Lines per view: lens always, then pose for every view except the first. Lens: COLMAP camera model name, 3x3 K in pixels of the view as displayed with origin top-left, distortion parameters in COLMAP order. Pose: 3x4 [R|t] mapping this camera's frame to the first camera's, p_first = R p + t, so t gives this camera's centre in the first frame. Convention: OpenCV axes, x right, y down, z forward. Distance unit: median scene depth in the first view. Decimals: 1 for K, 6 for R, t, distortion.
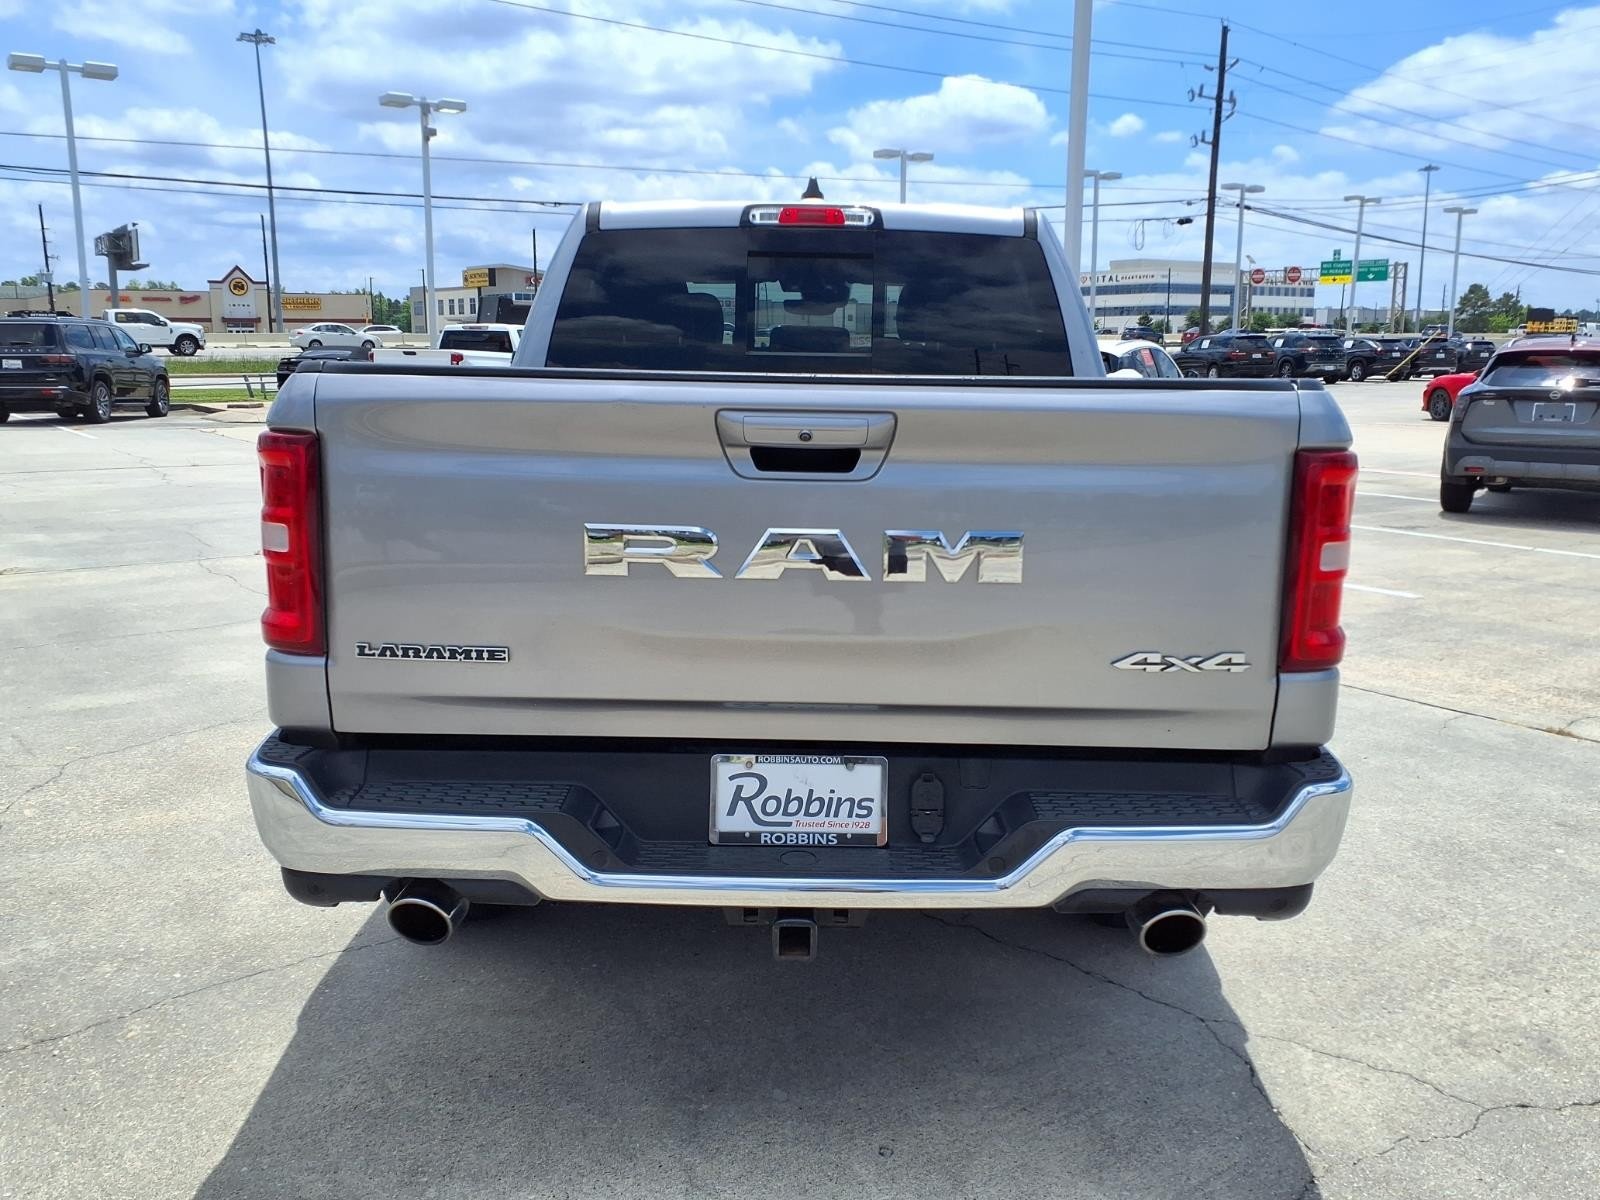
lens RADIAL K [[1326.5, 0, 798.5], [0, 1326.5, 539.3], [0, 0, 1]] dist [0.008766, 0.005690]
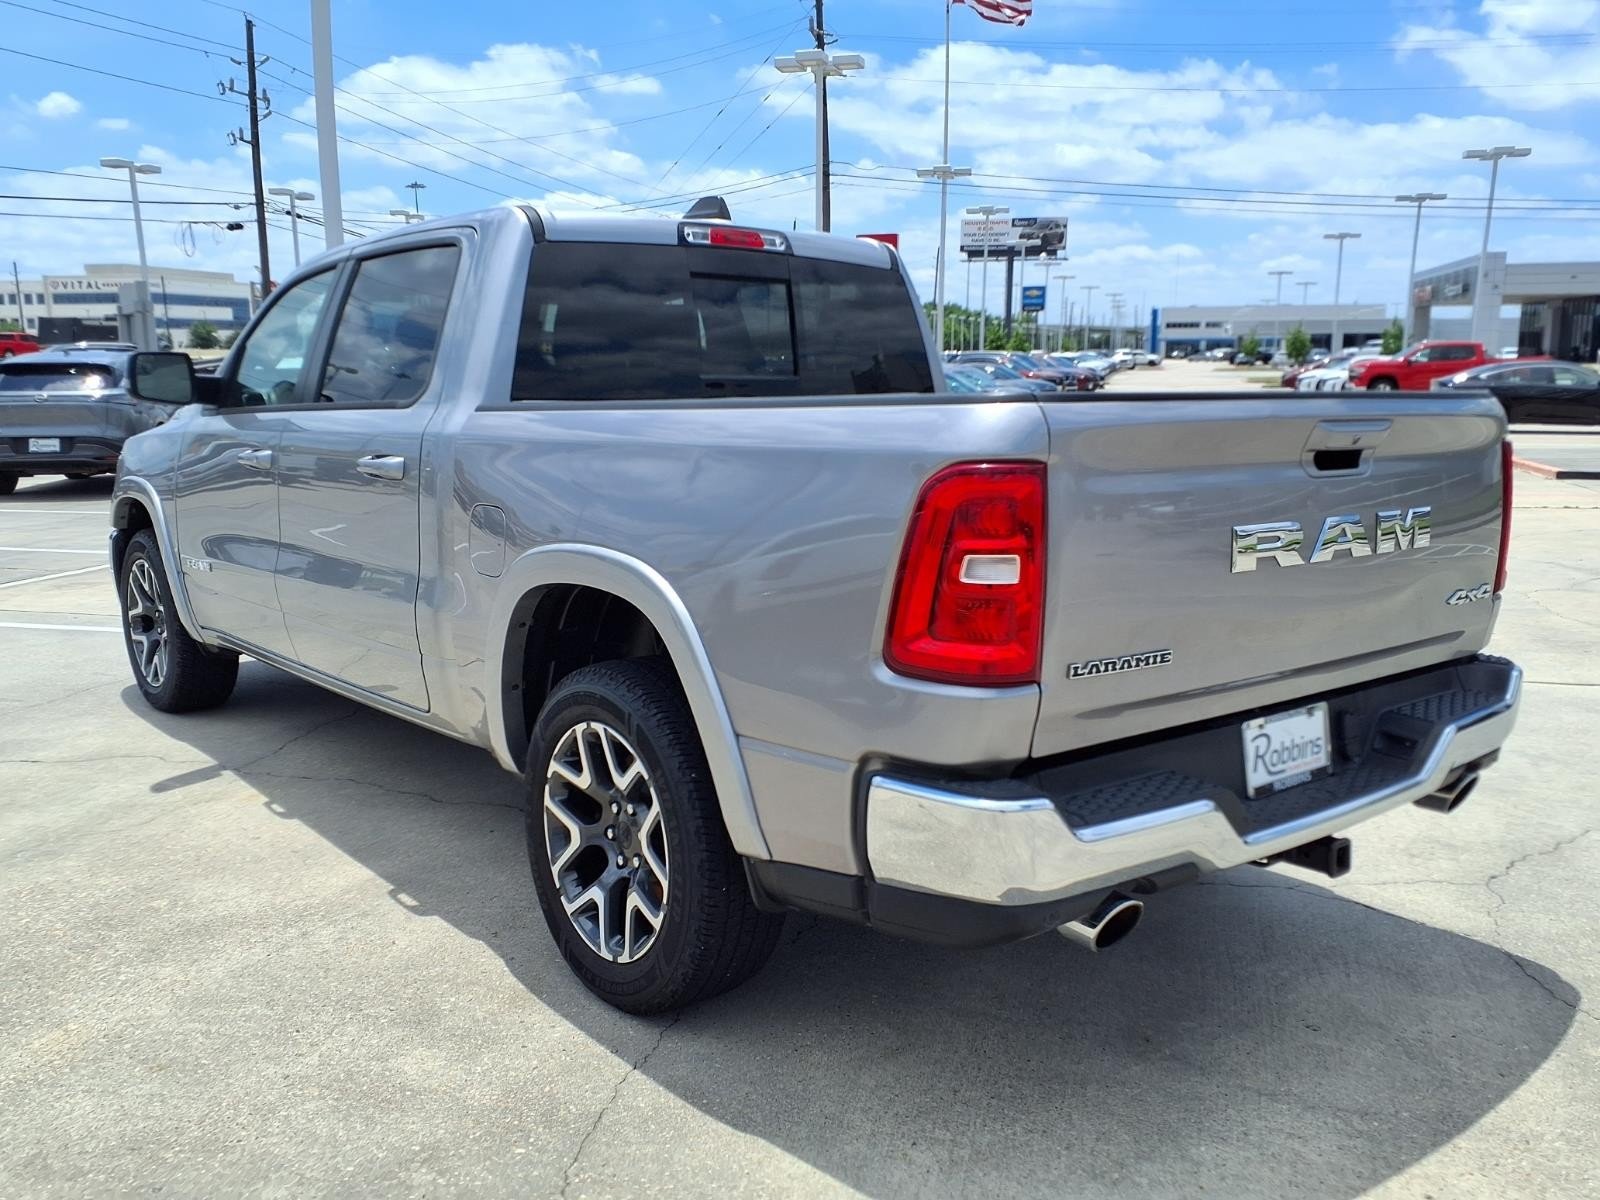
lens RADIAL K [[1380.3, 0, 792.8], [0, 1380.3, 568.3], [0, 0, 1]] dist [0.131716, -0.240444]
pose [[0.778057, -0.098067, 0.620492, -0.890447], [0.097136, 0.994641, 0.035399, -0.041559], [-0.620638, 0.032730, 0.783414, 0.232491]]
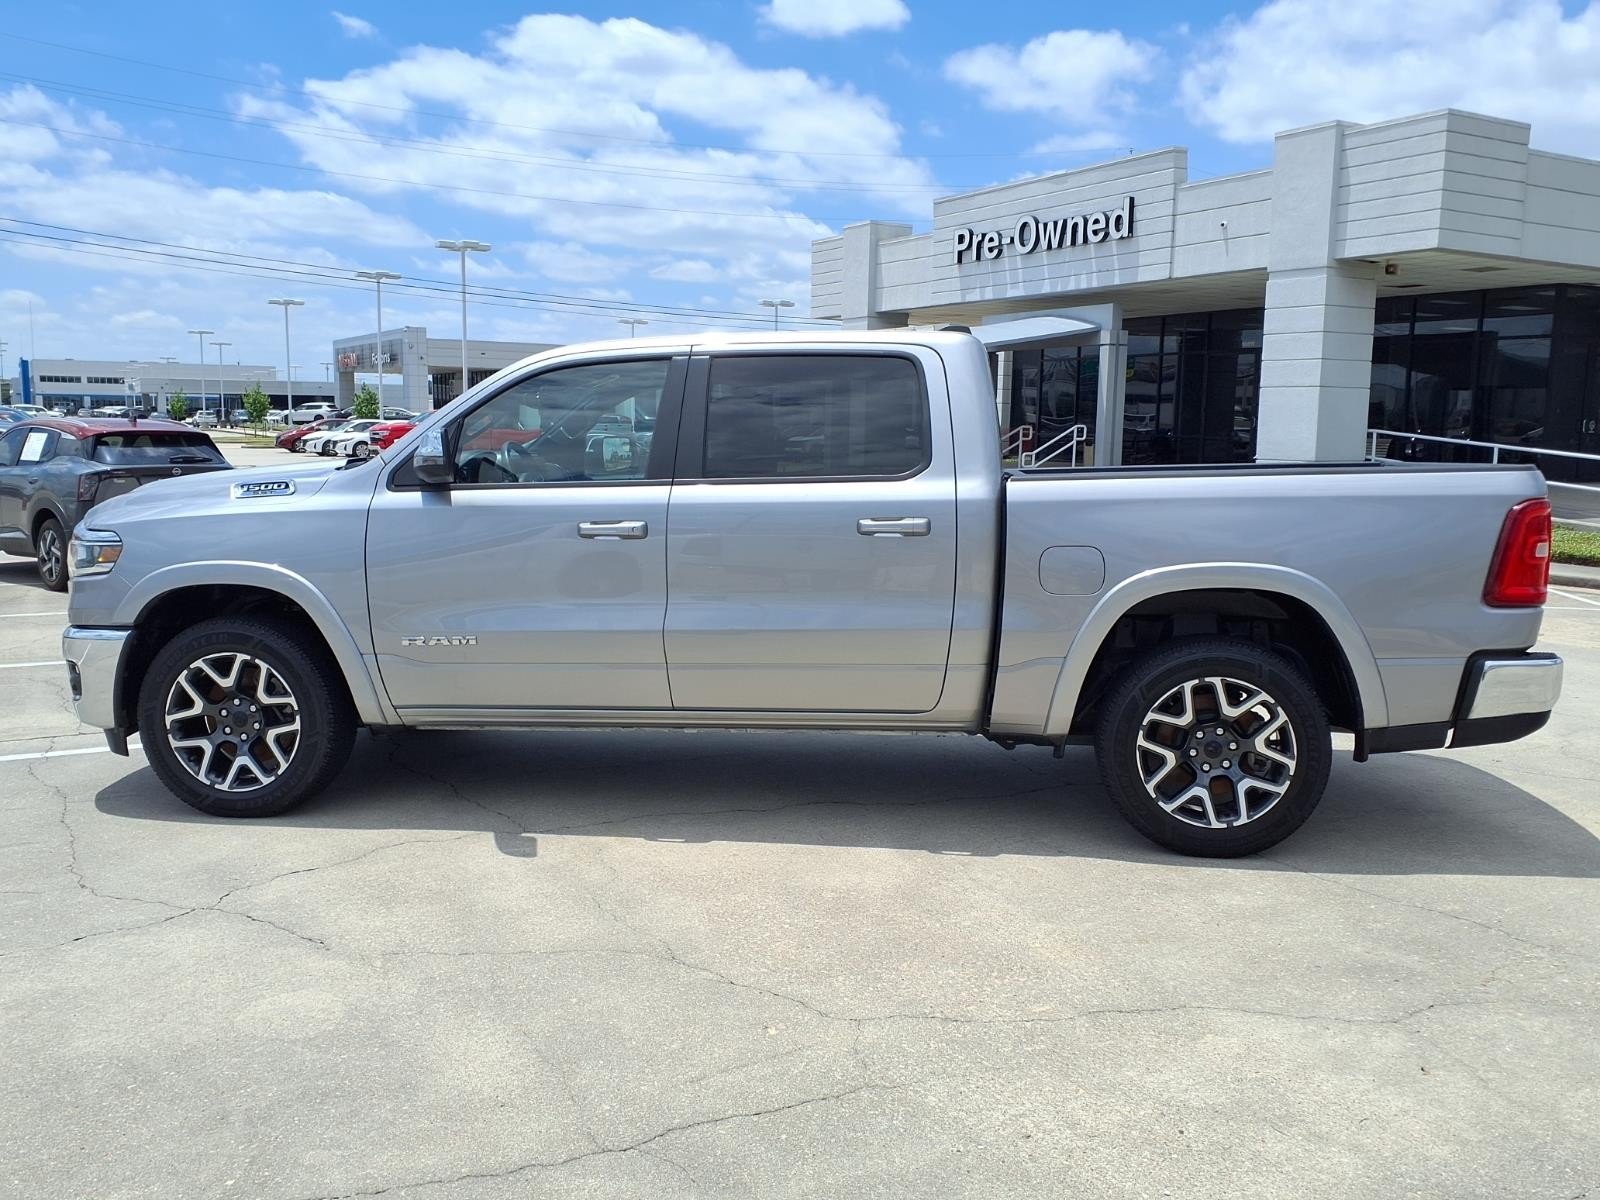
lens RADIAL K [[1380.3, 0, 792.8], [0, 1380.3, 568.3], [0, 0, 1]] dist [0.131716, -0.240444]
pose [[0.133757, -0.104370, 0.985503, -2.090787], [0.135456, 0.987031, 0.086147, -0.246577], [-0.981713, 0.121969, 0.146159, 1.427953]]
